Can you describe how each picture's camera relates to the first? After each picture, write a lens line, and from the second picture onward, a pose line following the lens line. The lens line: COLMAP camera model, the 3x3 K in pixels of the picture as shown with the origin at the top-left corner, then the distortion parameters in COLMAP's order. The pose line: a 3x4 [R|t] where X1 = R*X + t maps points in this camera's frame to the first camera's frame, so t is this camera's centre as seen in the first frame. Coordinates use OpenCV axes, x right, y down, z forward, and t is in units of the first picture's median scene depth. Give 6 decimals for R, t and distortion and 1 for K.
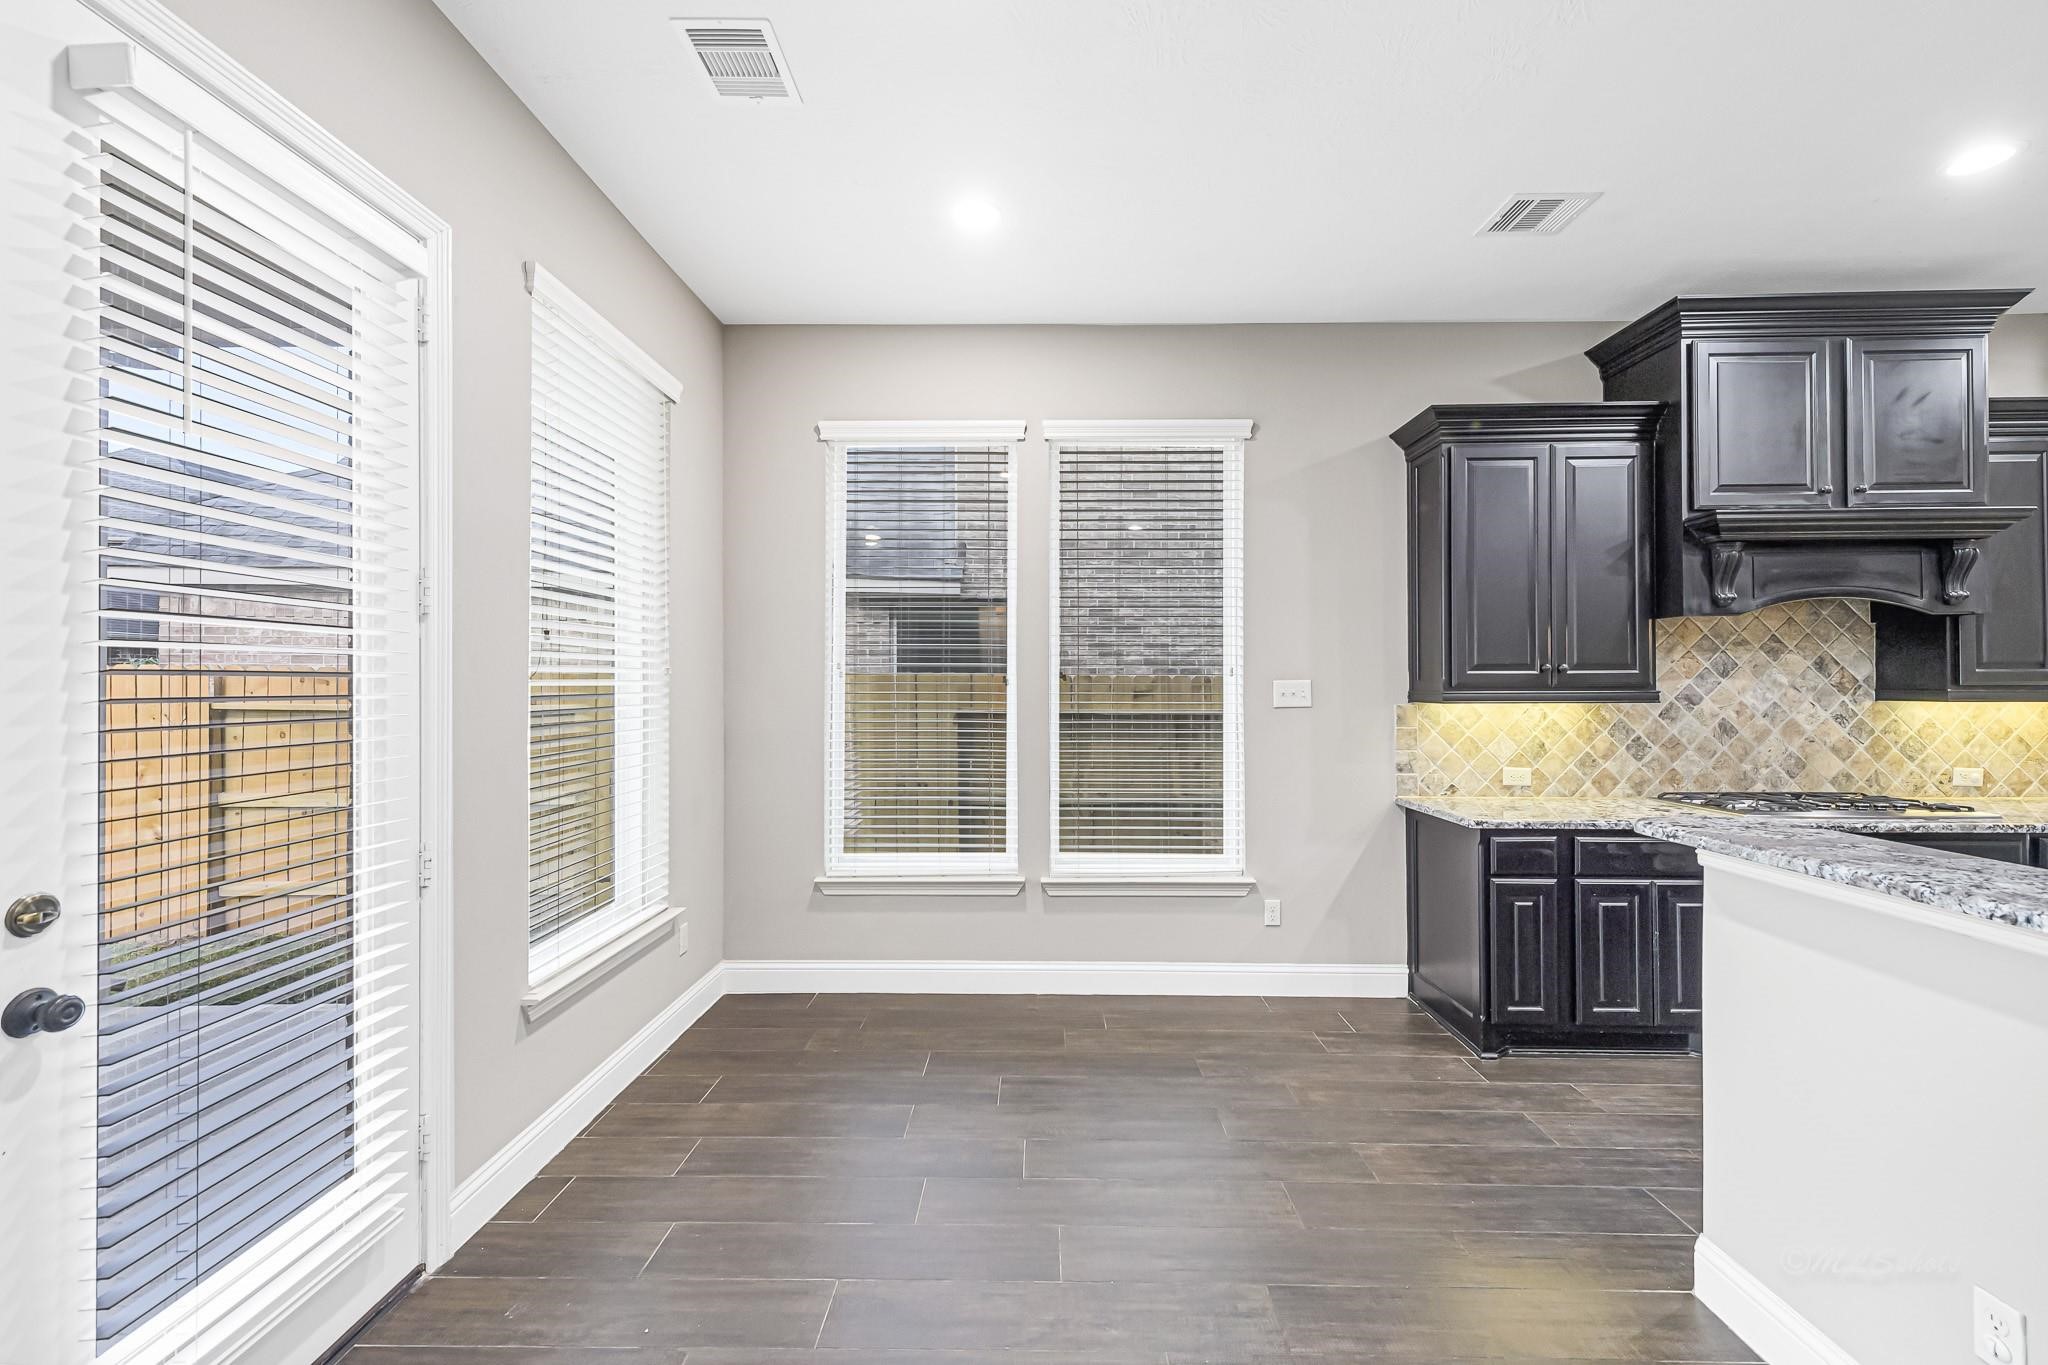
lens RADIAL K [[810.4, 0, 1033.9], [0, 810.4, 682.2], [0, 0, 1]] dist [0.015628, -0.004462]
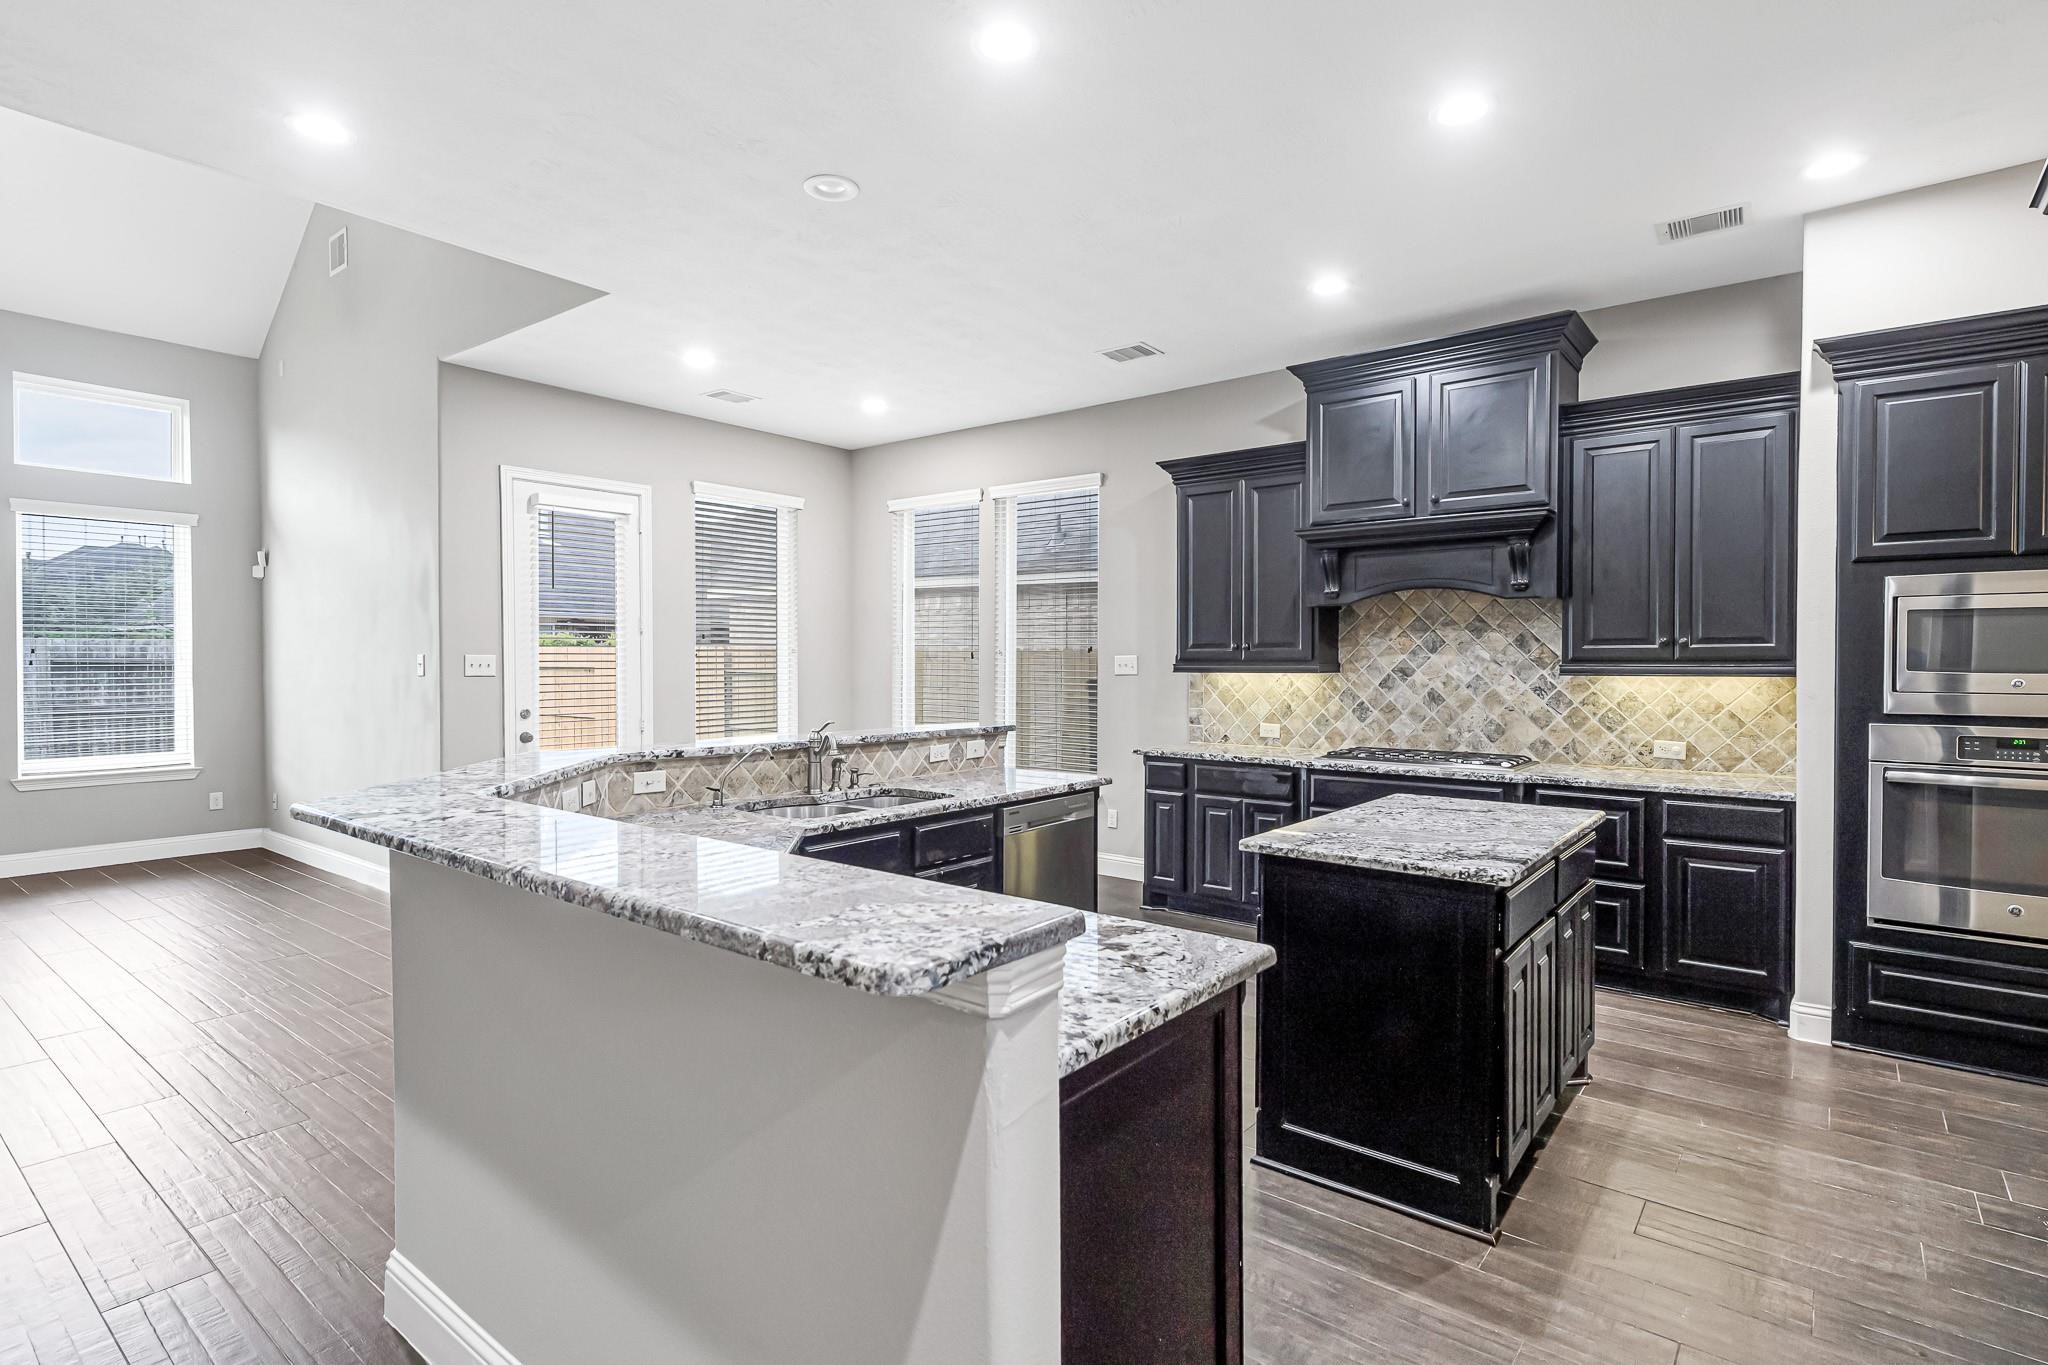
lens RADIAL K [[1001.2, 0, 1033.6], [0, 1001.2, 675.9], [0, 0, 1]] dist [0.015229, -0.008115]
pose [[0.799907, 0.012953, -0.599985, 1.498256], [-0.000752, 0.999788, 0.020582, -0.003049], [0.600124, -0.016012, 0.799747, -0.586494]]
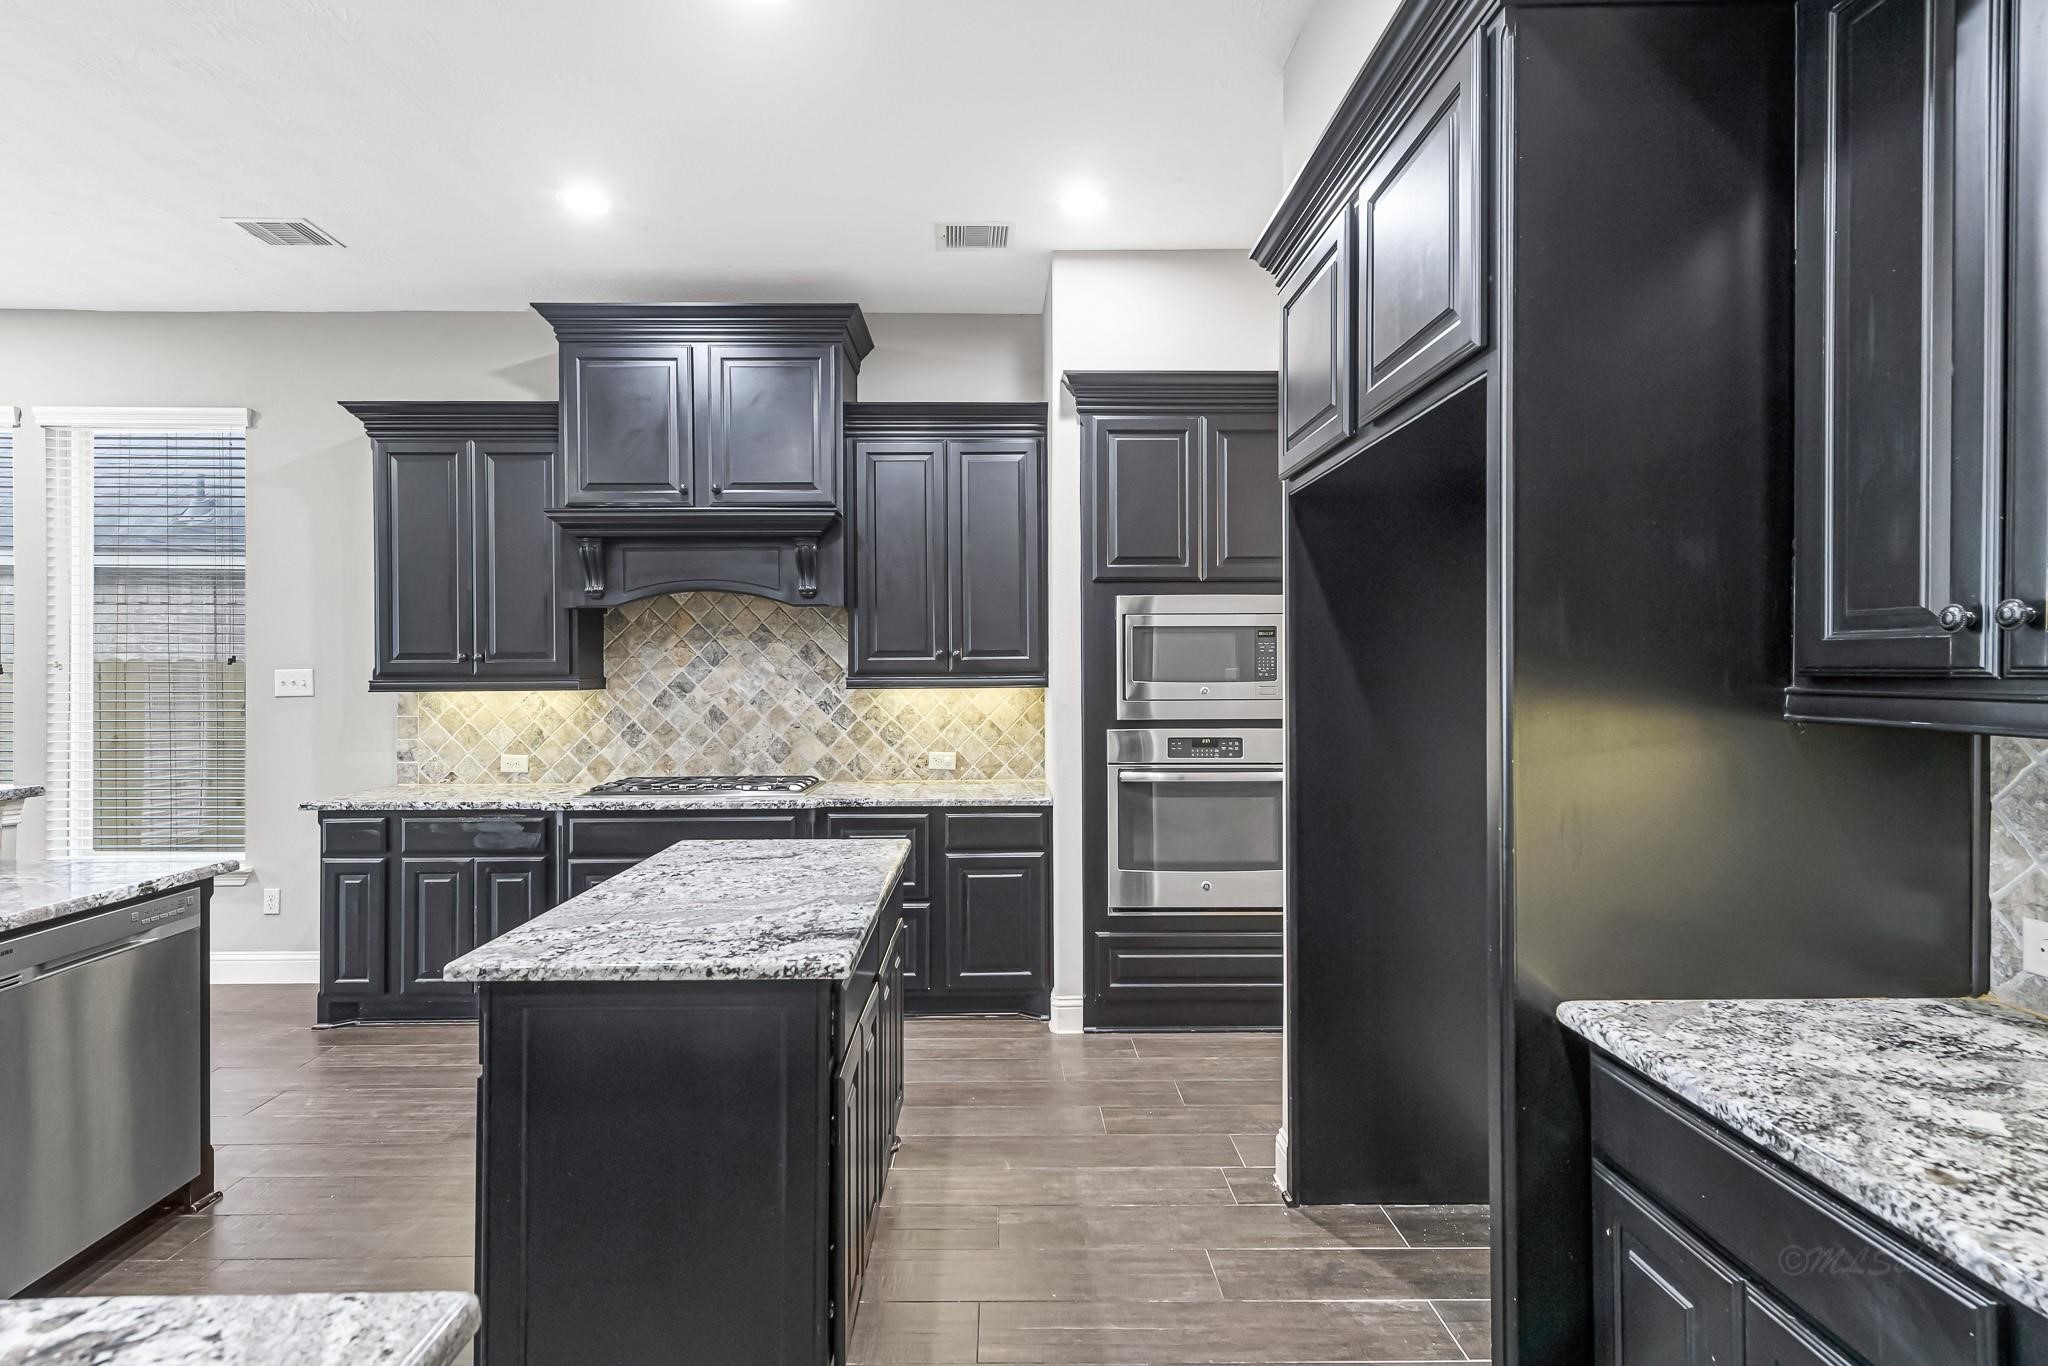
lens RADIAL K [[1001.2, 0, 1015.0], [0, 1001.2, 671.1], [0, 0, 1]] dist [0.015229, -0.008115]
pose [[0.999091, -0.001416, 0.042598, 1.403306], [0.001307, 0.999996, 0.002582, -0.002276], [-0.042602, -0.002524, 0.999089, -0.334058]]
